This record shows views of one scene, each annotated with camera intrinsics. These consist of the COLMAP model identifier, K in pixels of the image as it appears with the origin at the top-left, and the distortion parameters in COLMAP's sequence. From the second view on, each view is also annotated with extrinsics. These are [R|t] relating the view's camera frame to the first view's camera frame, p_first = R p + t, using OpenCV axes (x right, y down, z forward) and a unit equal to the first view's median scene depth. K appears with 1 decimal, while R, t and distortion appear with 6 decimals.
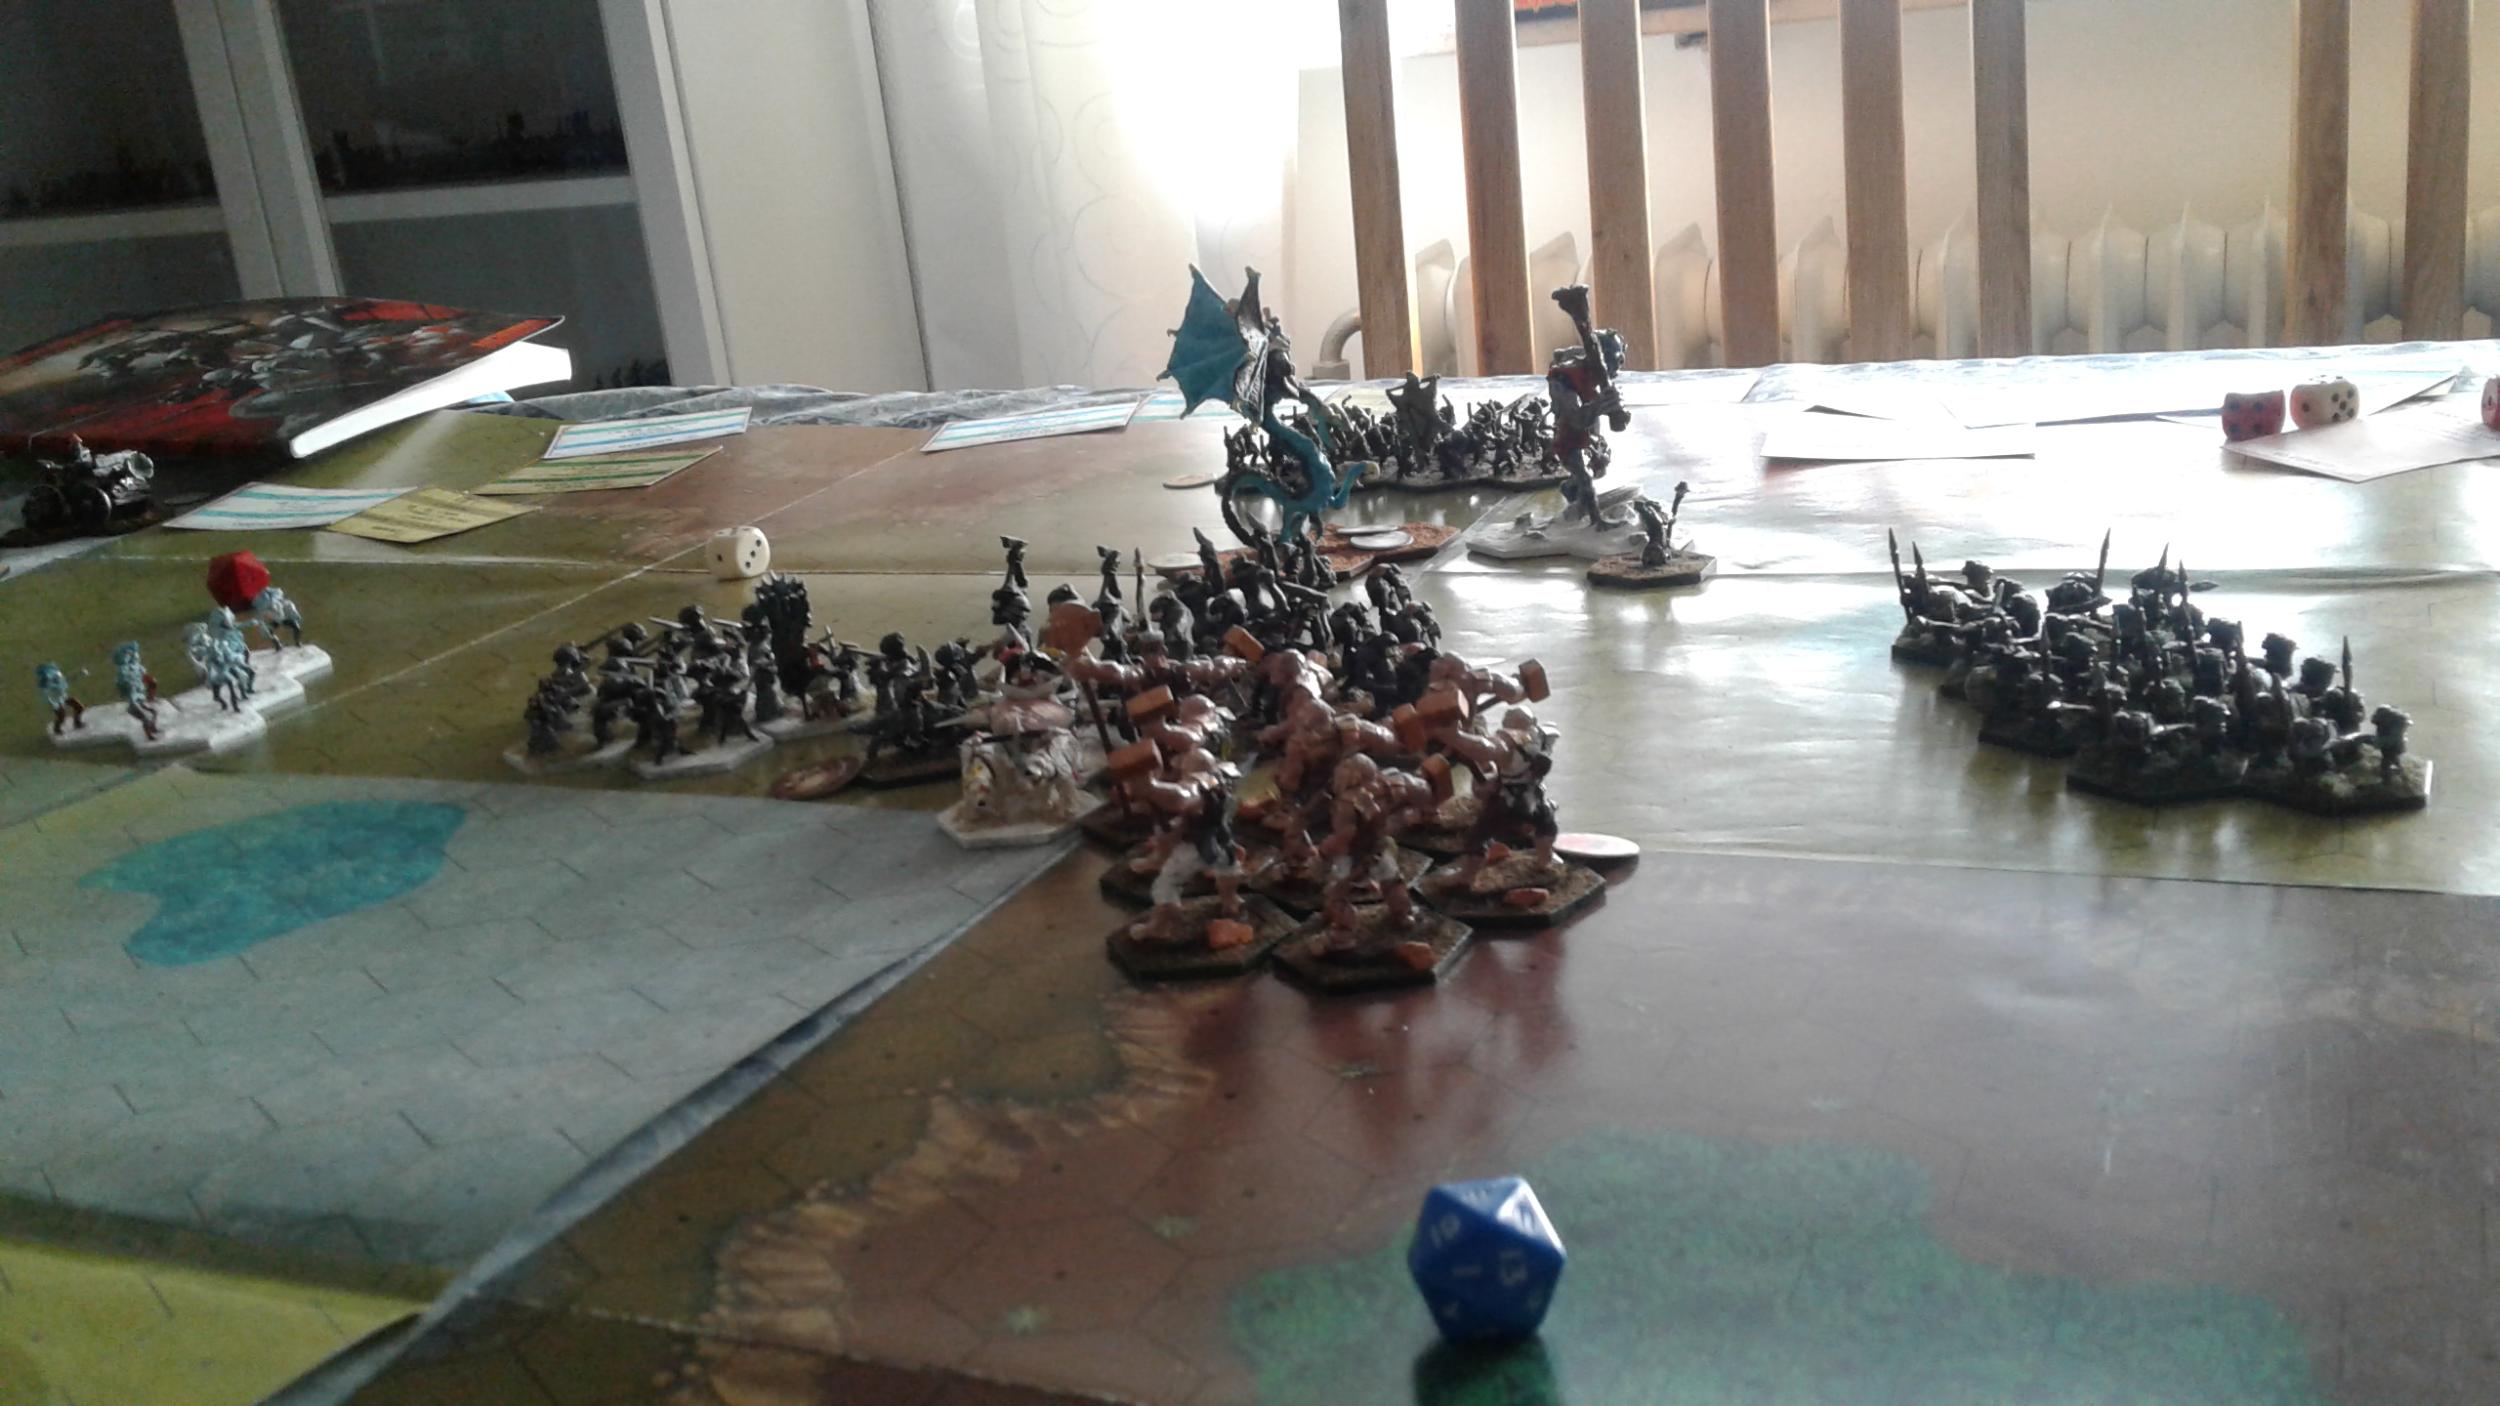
lens RADIAL K [[2337.3, 0, 1316.8], [0, 2337.3, 720.6], [0, 0, 1]] dist [0.030093, 0.000000]
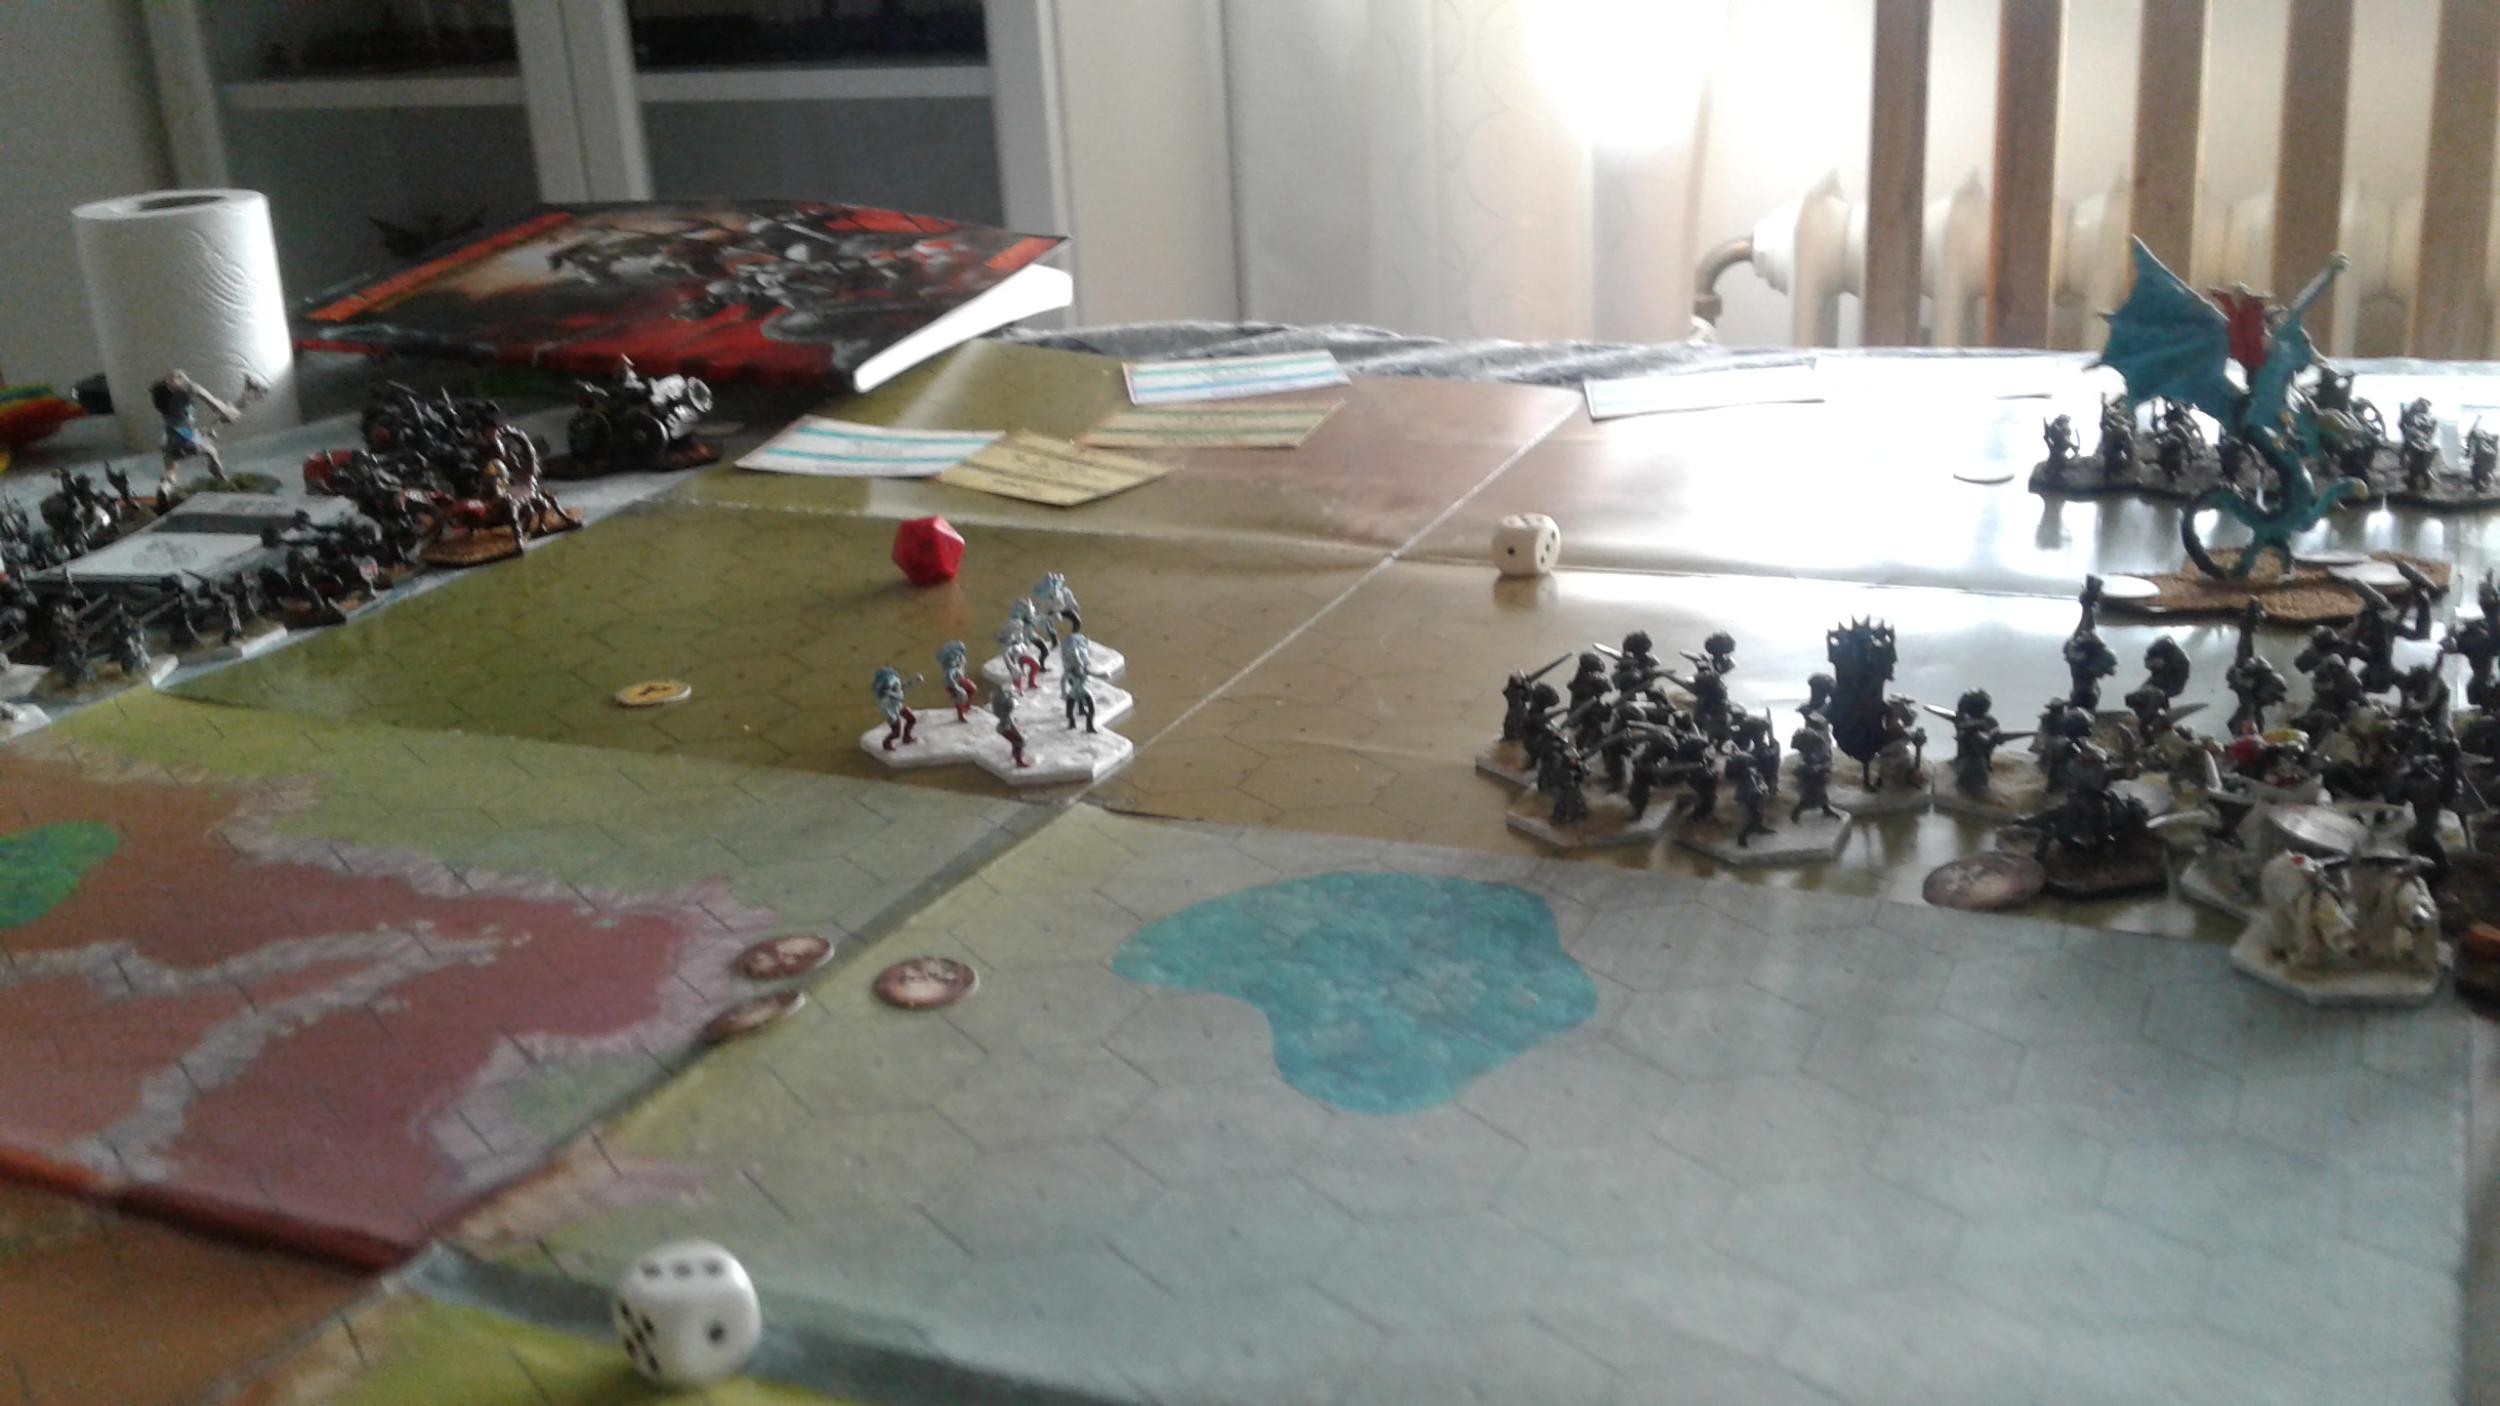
lens RADIAL K [[2334.3, 0, 1248.7], [0, 2334.3, 703.3], [0, 0, 1]] dist [0.044427, 0.000000]
pose [[0.999018, 0.044007, -0.005109, -0.276617], [-0.043774, 0.998276, 0.039107, -0.034440], [0.006821, -0.038845, 0.999222, 0.104984]]
